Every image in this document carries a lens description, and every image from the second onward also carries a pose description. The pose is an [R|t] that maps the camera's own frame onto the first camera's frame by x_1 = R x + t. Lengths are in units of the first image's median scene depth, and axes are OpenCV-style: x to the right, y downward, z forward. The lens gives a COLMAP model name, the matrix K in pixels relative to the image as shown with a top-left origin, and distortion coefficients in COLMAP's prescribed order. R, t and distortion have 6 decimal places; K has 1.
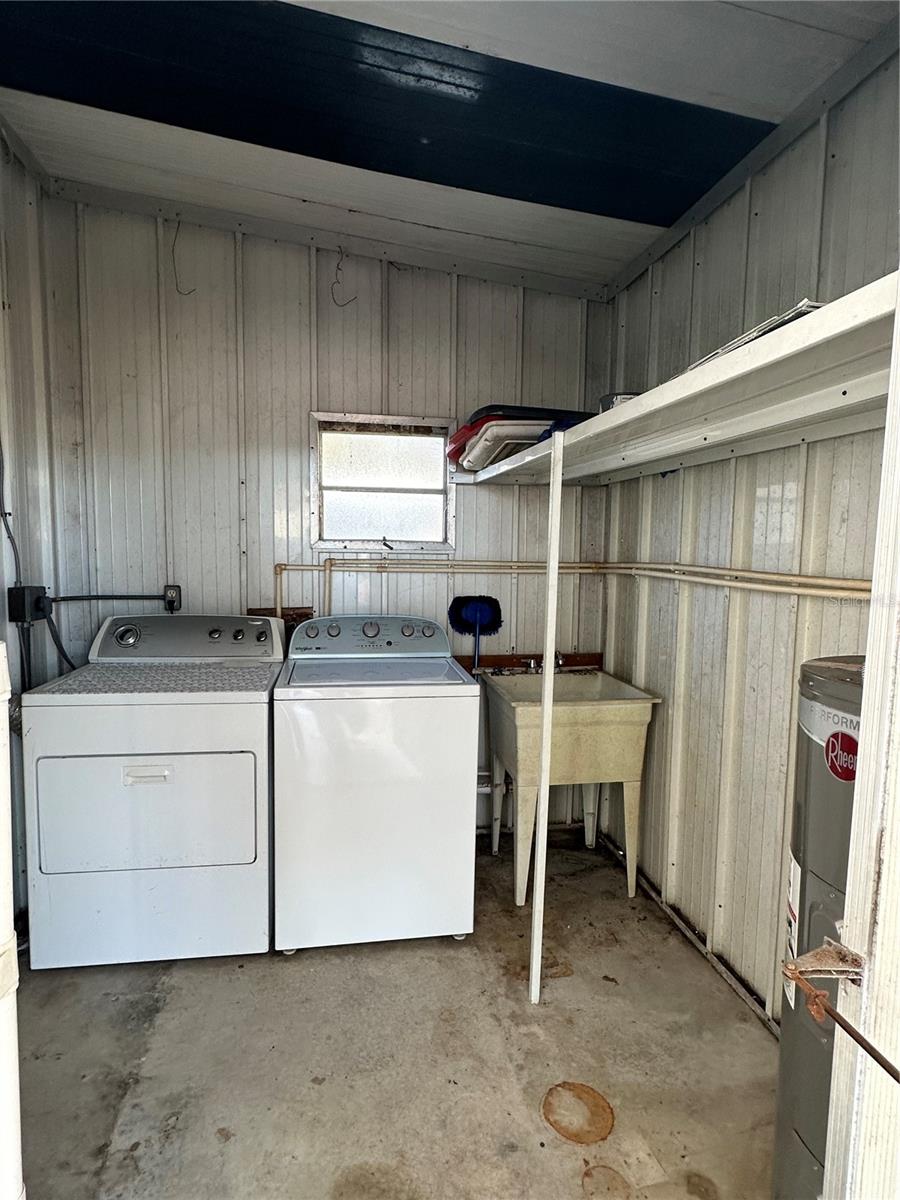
lens RADIAL K [[641.4, 0, 450.0], [0, 641.4, 600.0], [0, 0, 1]] dist [0.000005, 0.001231]
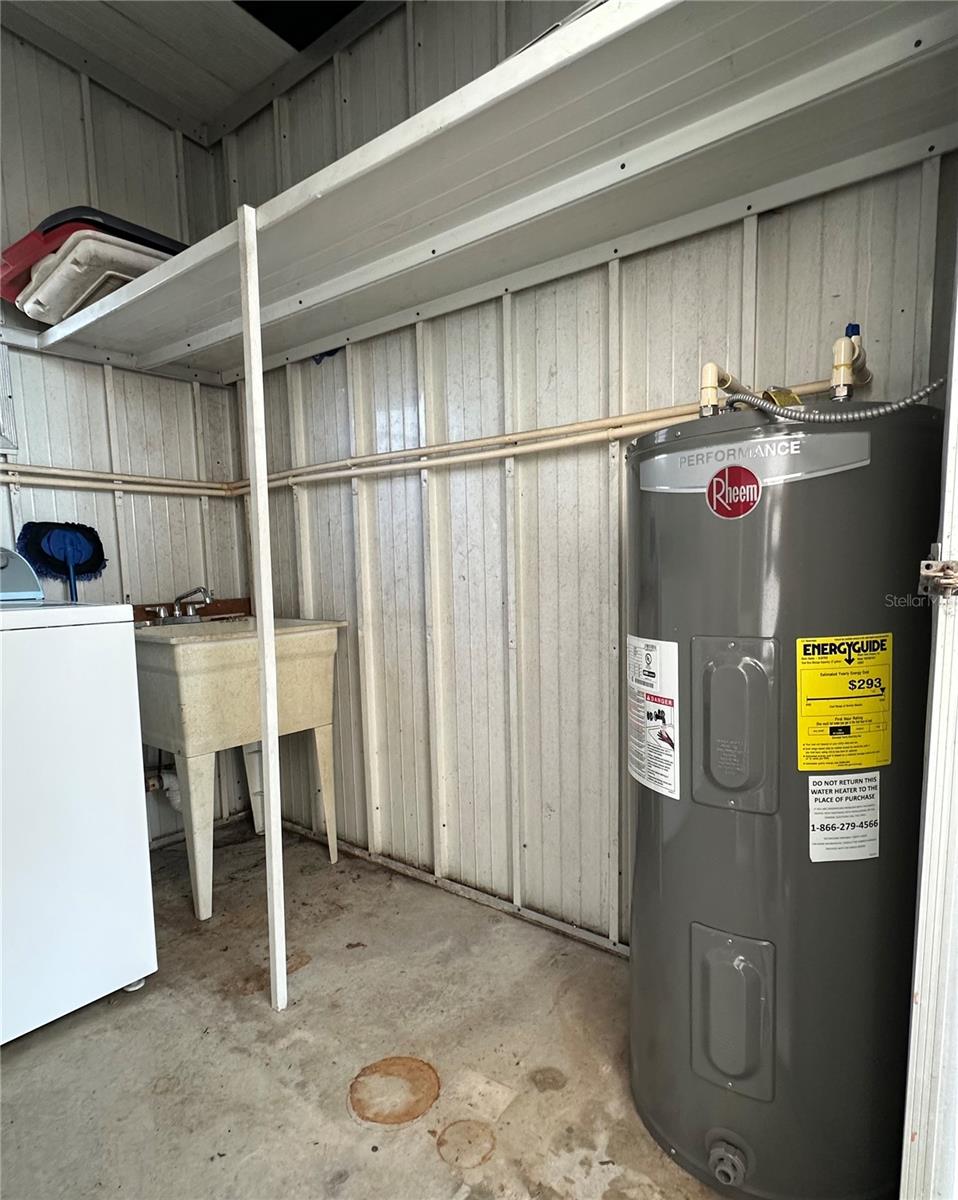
lens RADIAL K [[678.3, 0, 479.4], [0, 678.3, 641.4], [0, 0, 1]] dist [0.000195, 0.000876]
pose [[0.748997, -0.104425, 0.654293, -0.157080], [0.093682, 0.994272, 0.051444, 0.175414], [-0.655917, 0.022764, 0.754489, 0.233337]]
